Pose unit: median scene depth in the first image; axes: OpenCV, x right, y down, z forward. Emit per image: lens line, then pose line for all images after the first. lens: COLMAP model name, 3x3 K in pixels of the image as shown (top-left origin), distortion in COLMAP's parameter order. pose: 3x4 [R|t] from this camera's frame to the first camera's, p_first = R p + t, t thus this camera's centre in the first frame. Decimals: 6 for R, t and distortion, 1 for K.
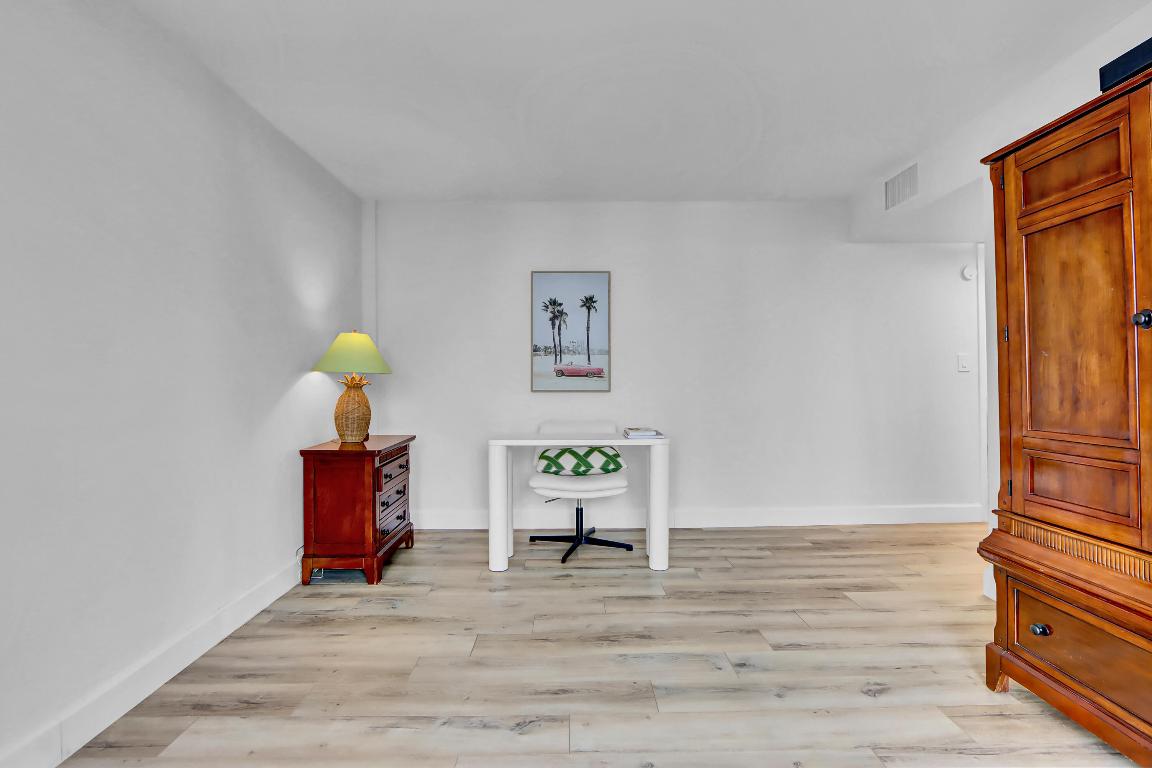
lens RADIAL K [[532.2, 0, 576.0], [0, 532.2, 384.0], [0, 0, 1]] dist [-0.021116, -0.000018]
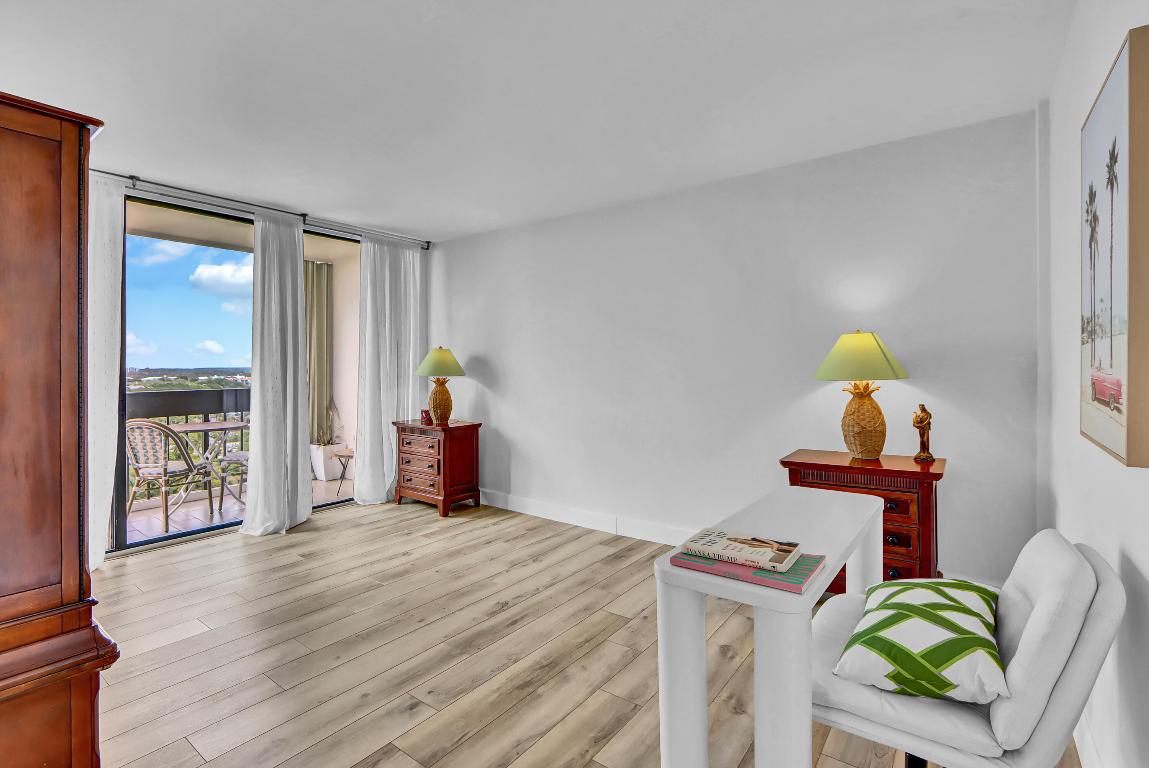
lens RADIAL K [[540.3, 0, 570.1], [0, 540.3, 360.2], [0, 0, 1]] dist [-0.001941, 0.000157]
pose [[-0.614855, 0.006116, -0.788616, 0.898530], [0.013913, 0.999898, -0.003092, -0.083227], [0.788517, -0.012873, -0.614878, 1.820544]]
